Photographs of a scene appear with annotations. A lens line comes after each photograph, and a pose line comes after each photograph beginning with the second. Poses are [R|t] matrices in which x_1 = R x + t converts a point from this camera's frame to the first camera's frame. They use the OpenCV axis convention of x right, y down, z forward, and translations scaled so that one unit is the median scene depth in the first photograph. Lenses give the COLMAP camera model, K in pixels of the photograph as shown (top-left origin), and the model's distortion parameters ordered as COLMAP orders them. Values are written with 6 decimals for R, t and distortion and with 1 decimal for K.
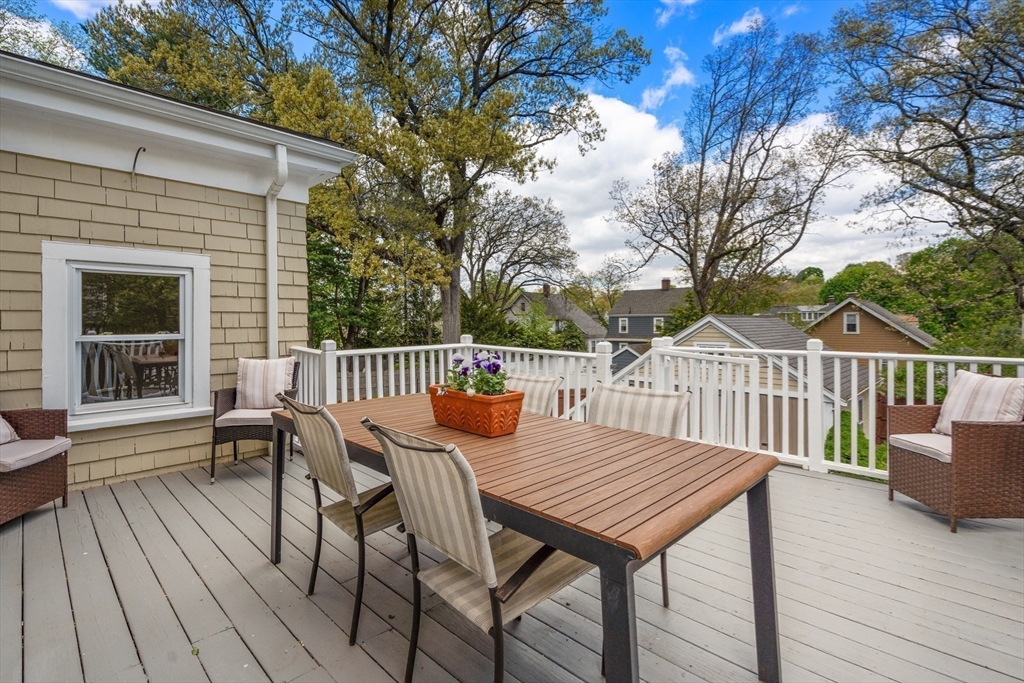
lens RADIAL K [[474.4, 0, 512.0], [0, 474.4, 341.5], [0, 0, 1]] dist [0.000016, -0.000045]
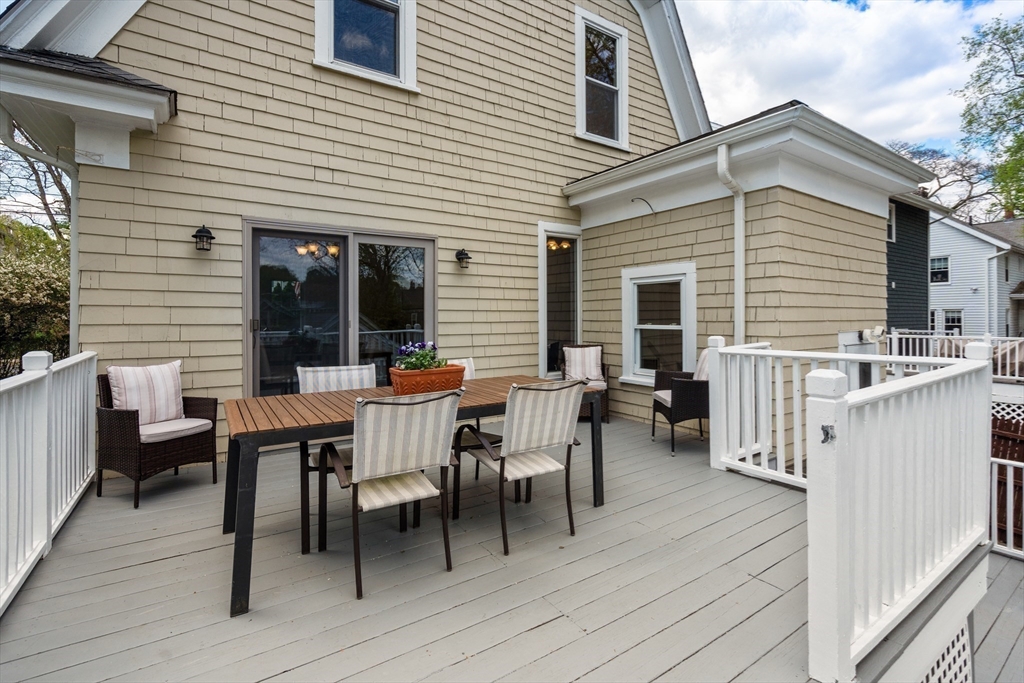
lens RADIAL K [[464.4, 0, 513.2], [0, 464.4, 310.5], [0, 0, 1]] dist [-0.001126, -0.000088]
pose [[-0.207357, -0.005750, -0.978248, 0.650852], [-0.038682, 0.999249, 0.002326, -0.045690], [0.977500, 0.038323, -0.207424, 0.863111]]
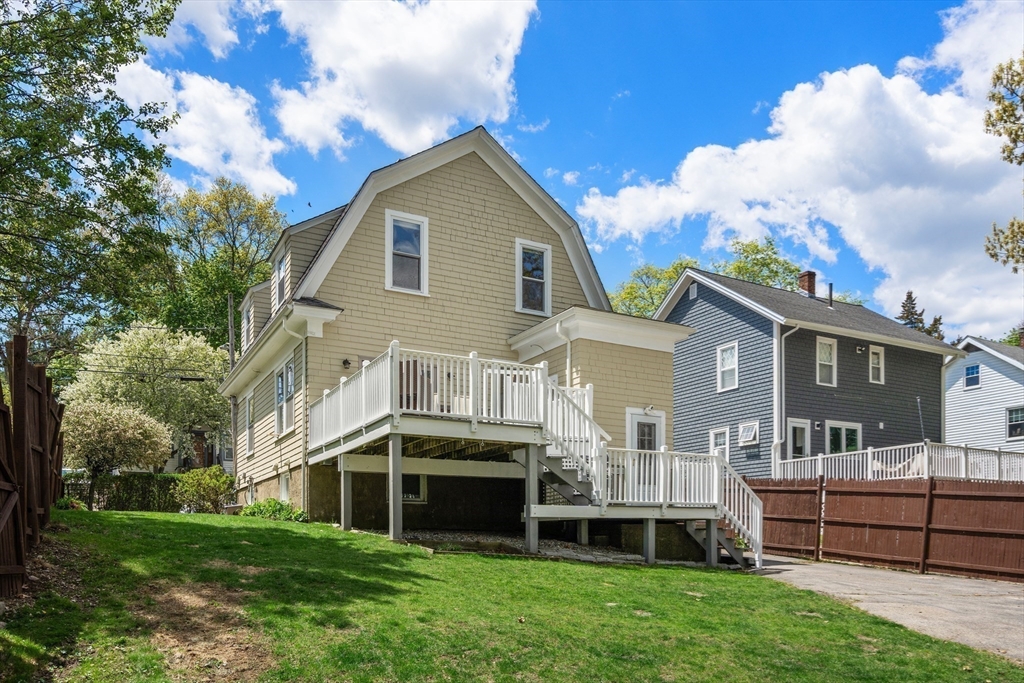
lens RADIAL K [[741.3, 0, 512.0], [0, 741.3, 341.5], [0, 0, 1]] dist [-0.000334, -0.000063]
pose [[-0.226150, -0.245810, -0.942568, 3.393947], [-0.021130, 0.968647, -0.247542, 0.678693], [0.973863, -0.036065, -0.224253, 1.753677]]
